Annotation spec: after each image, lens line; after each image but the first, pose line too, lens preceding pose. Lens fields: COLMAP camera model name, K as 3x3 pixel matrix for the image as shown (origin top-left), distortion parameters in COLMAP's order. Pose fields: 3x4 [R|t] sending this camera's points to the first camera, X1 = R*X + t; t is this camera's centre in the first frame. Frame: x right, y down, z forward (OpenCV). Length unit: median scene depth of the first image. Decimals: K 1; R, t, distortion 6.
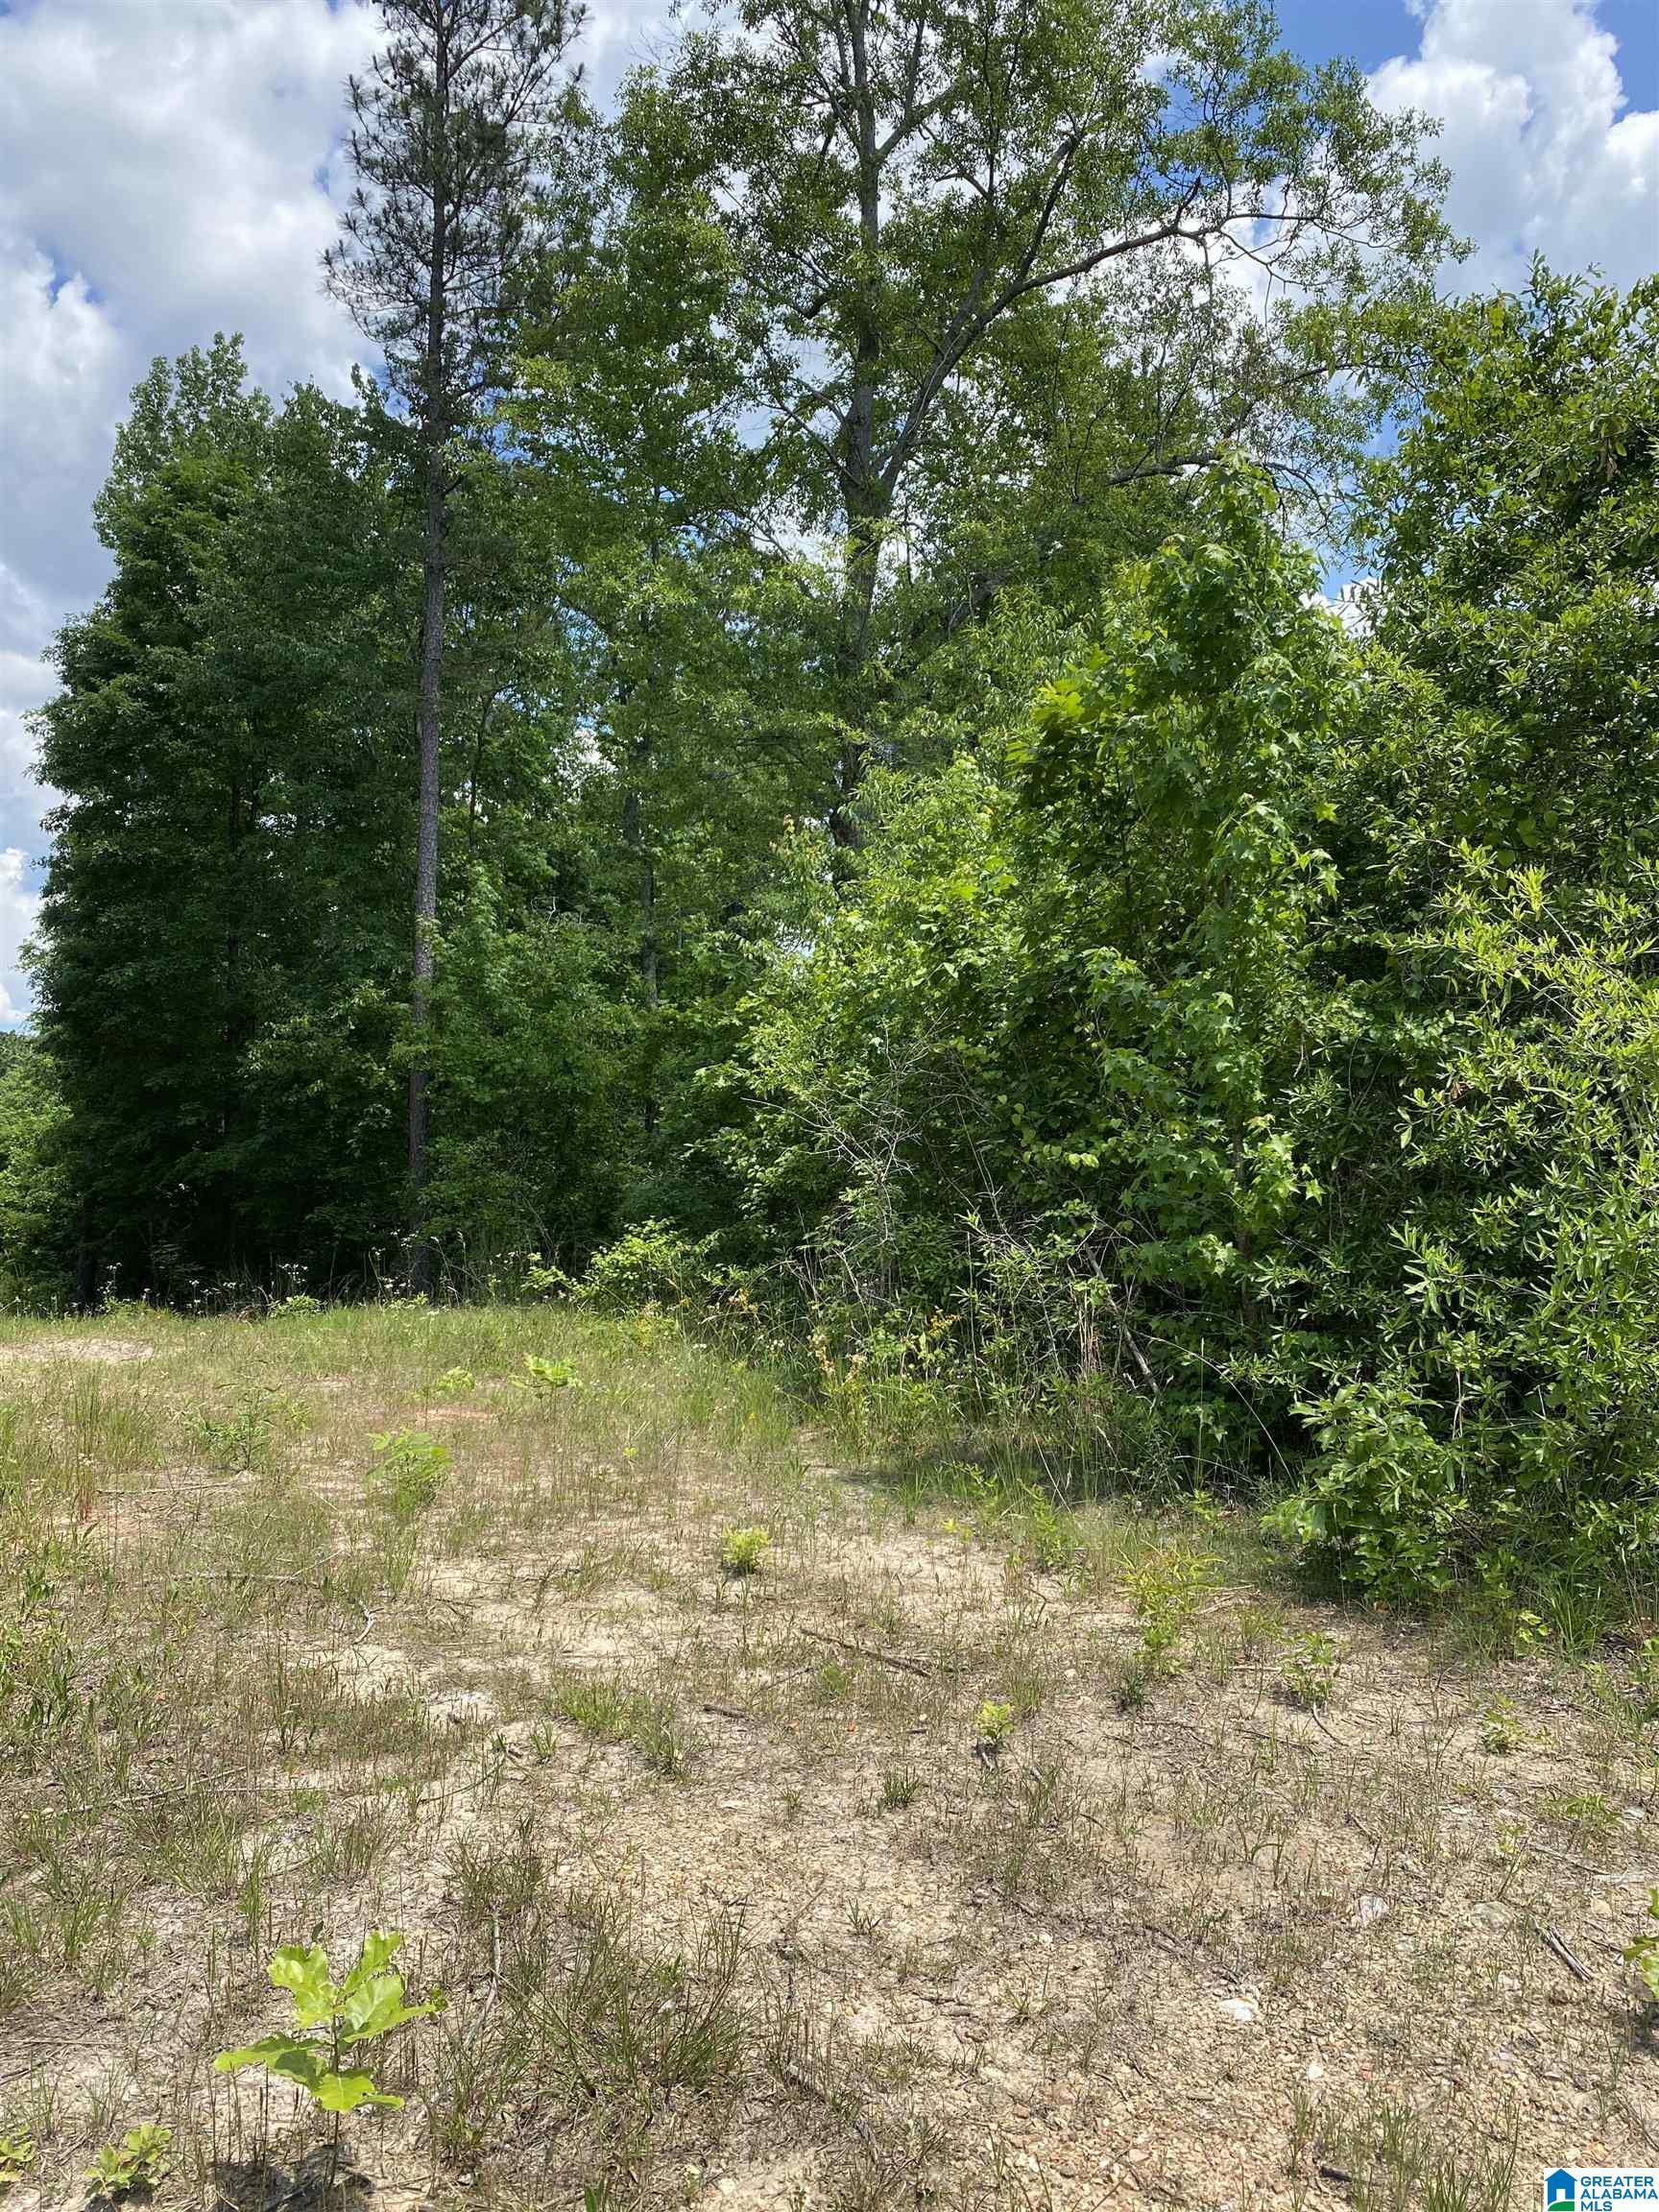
lens RADIAL K [[1693.3, 0, 827.4], [0, 1693.3, 1117.3], [0, 0, 1]] dist [0.008416, -0.019118]
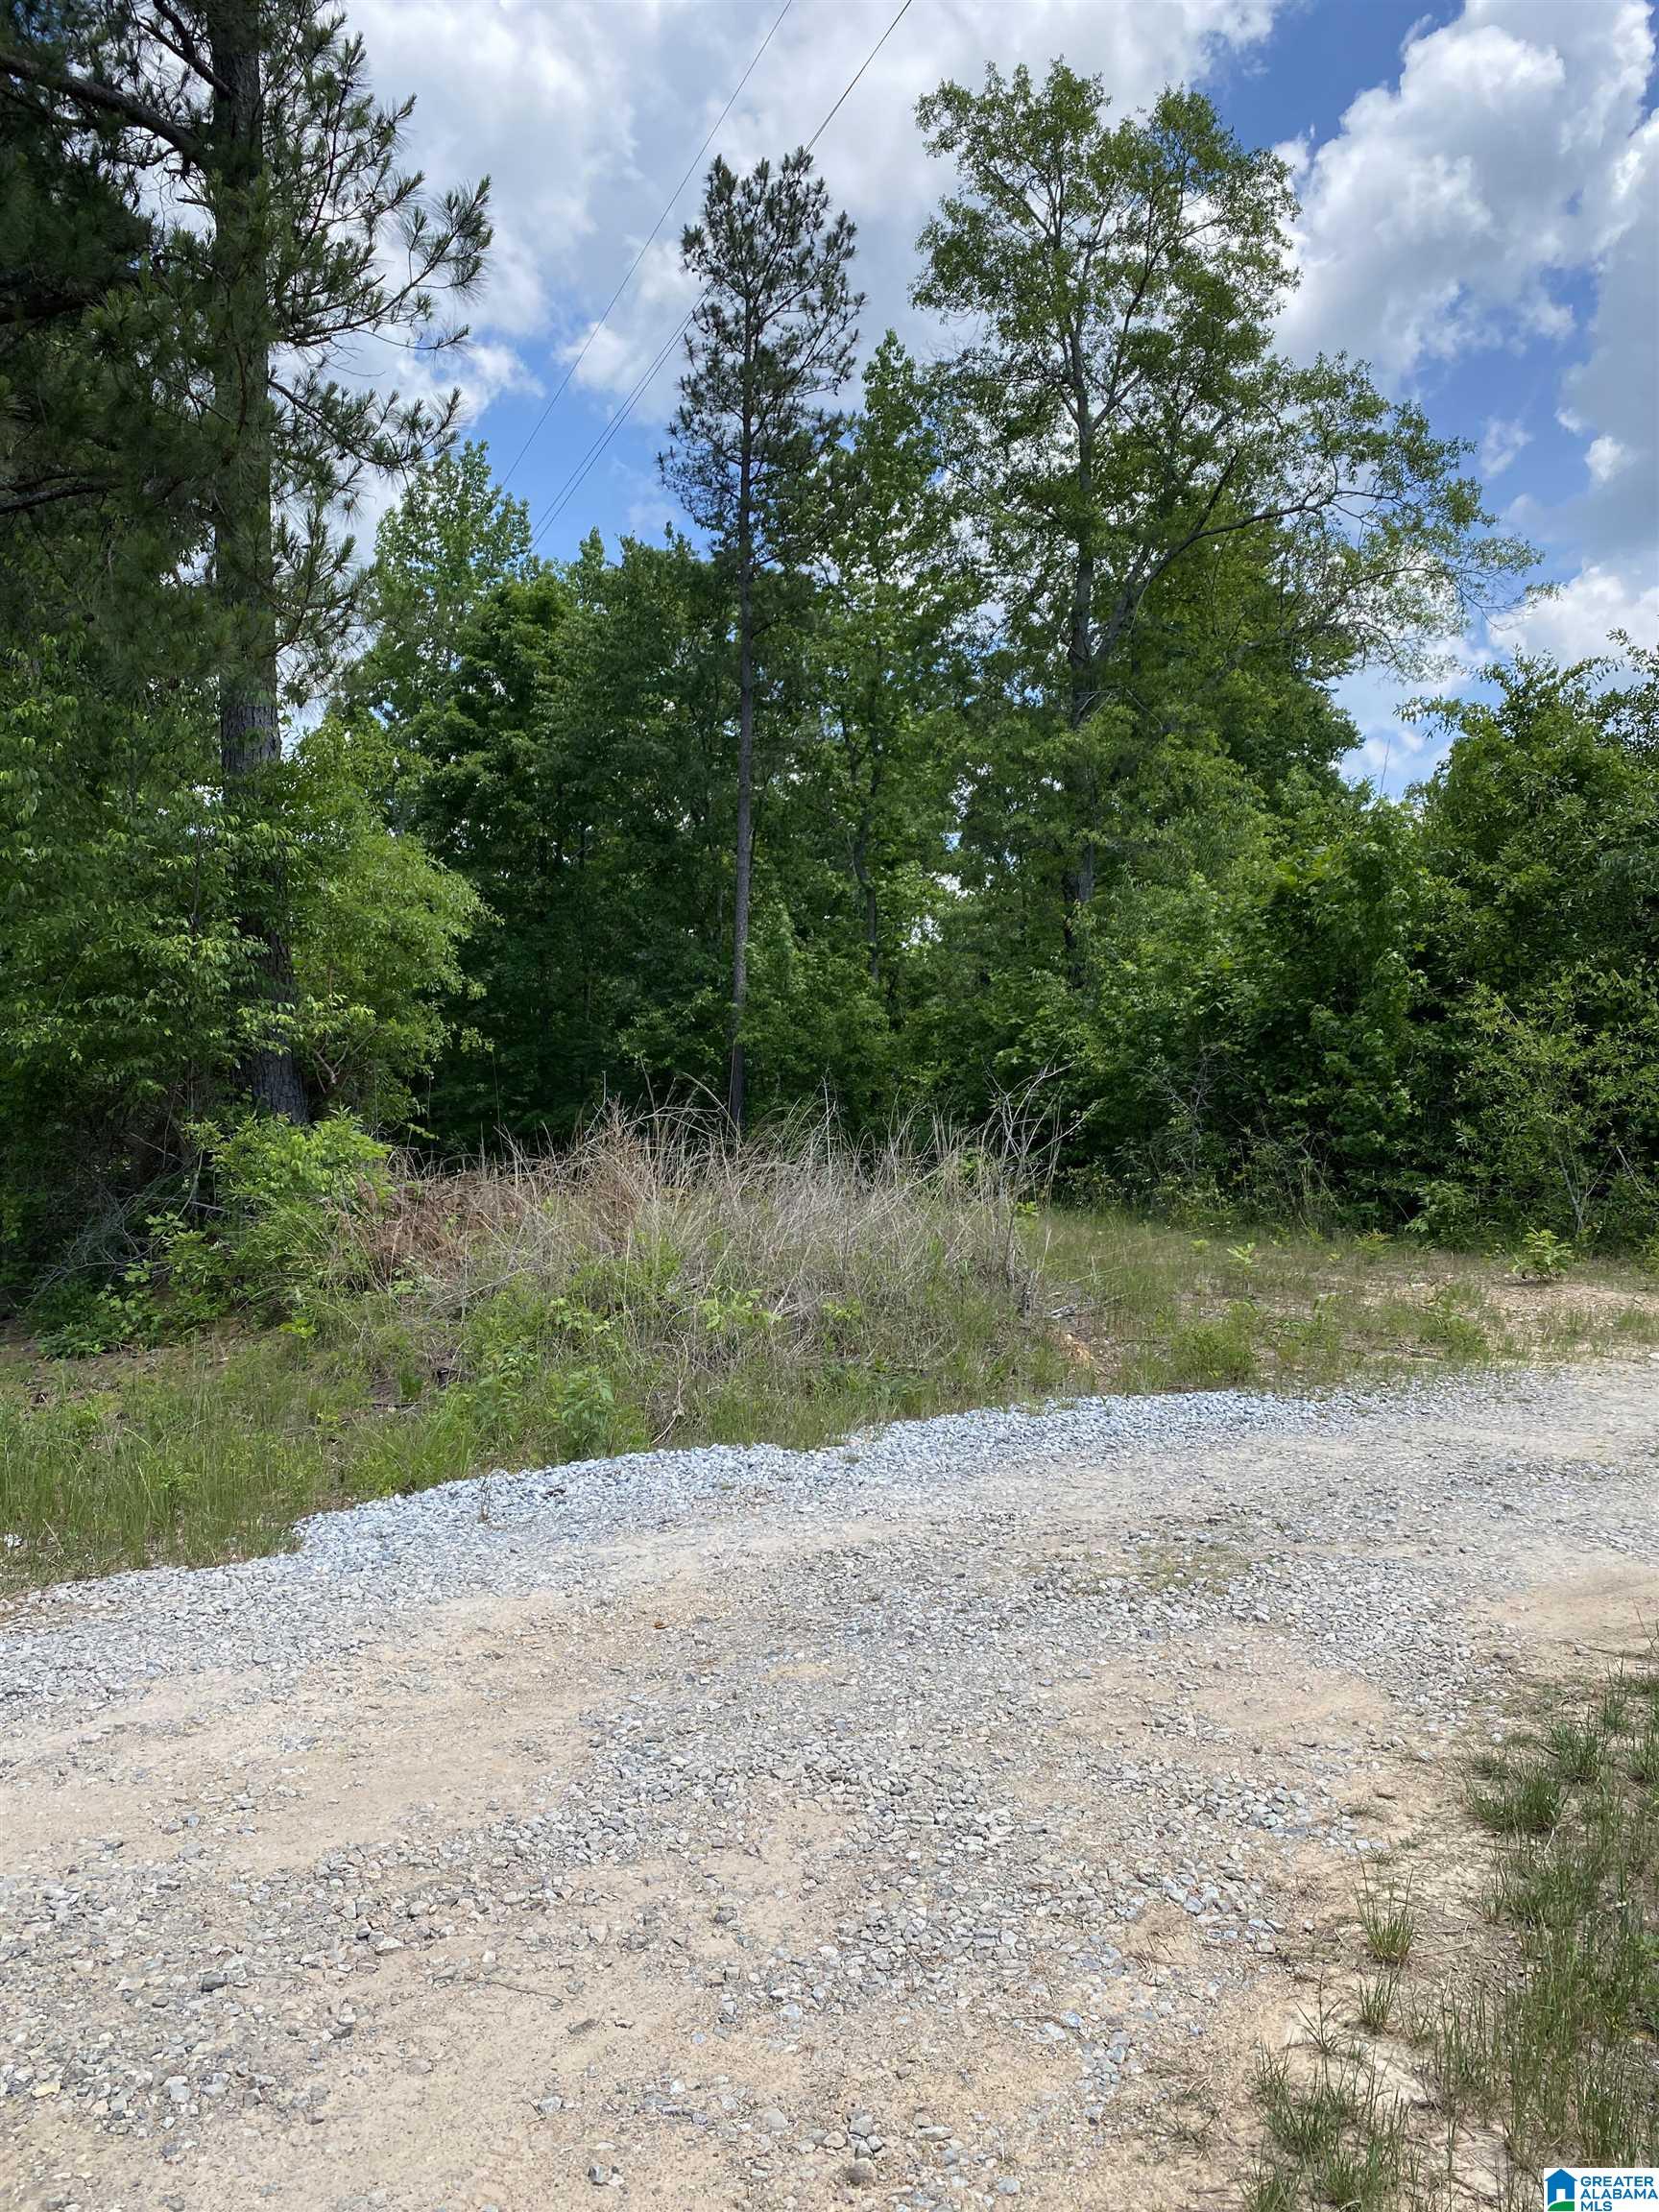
lens RADIAL K [[1693.3, 0, 831.8], [0, 1693.3, 1088.7], [0, 0, 1]] dist [0.008416, -0.019118]
pose [[0.999735, -0.005440, -0.022348, -0.384783], [0.005518, 0.999979, 0.003419, -0.001857], [0.022329, -0.003542, 0.999744, -1.116859]]
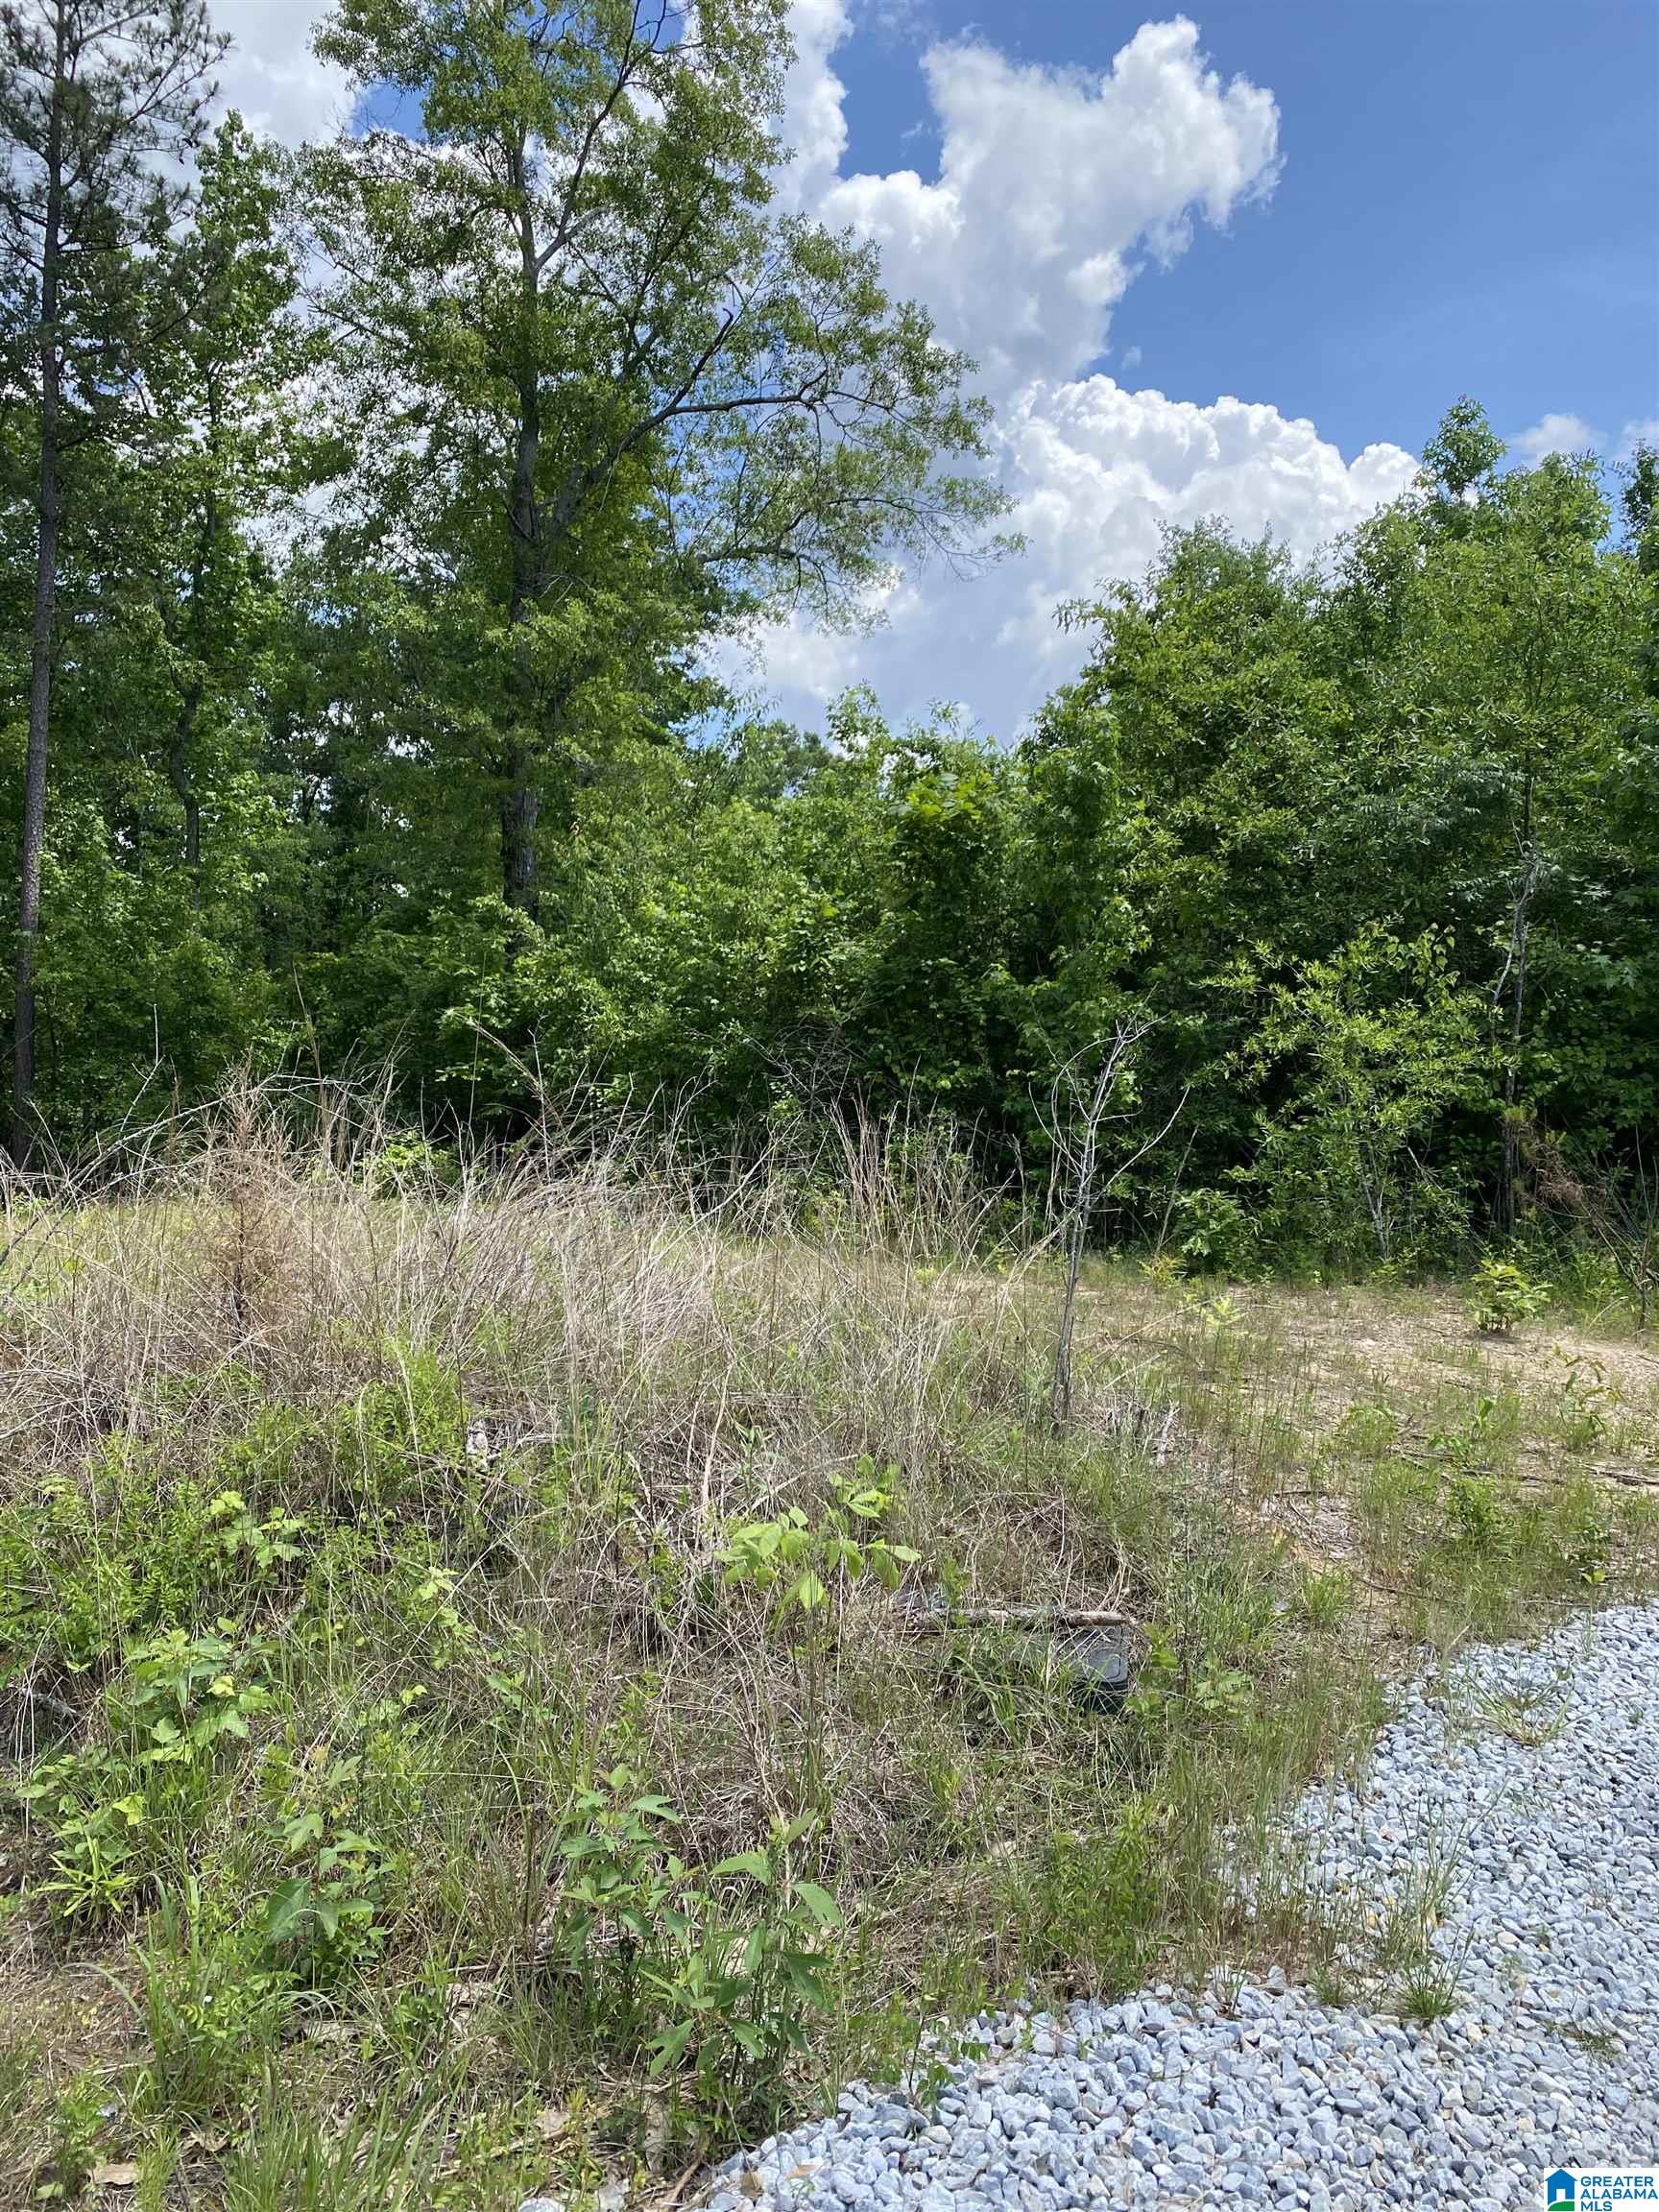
lens RADIAL K [[1693.3, 0, 782.0], [0, 1693.3, 1112.6], [0, 0, 1]] dist [0.008416, -0.019118]
pose [[0.911906, 0.019345, 0.409943, -0.689320], [-0.031612, 0.999232, 0.023167, 0.019254], [-0.409180, -0.034085, 0.911817, -0.472822]]
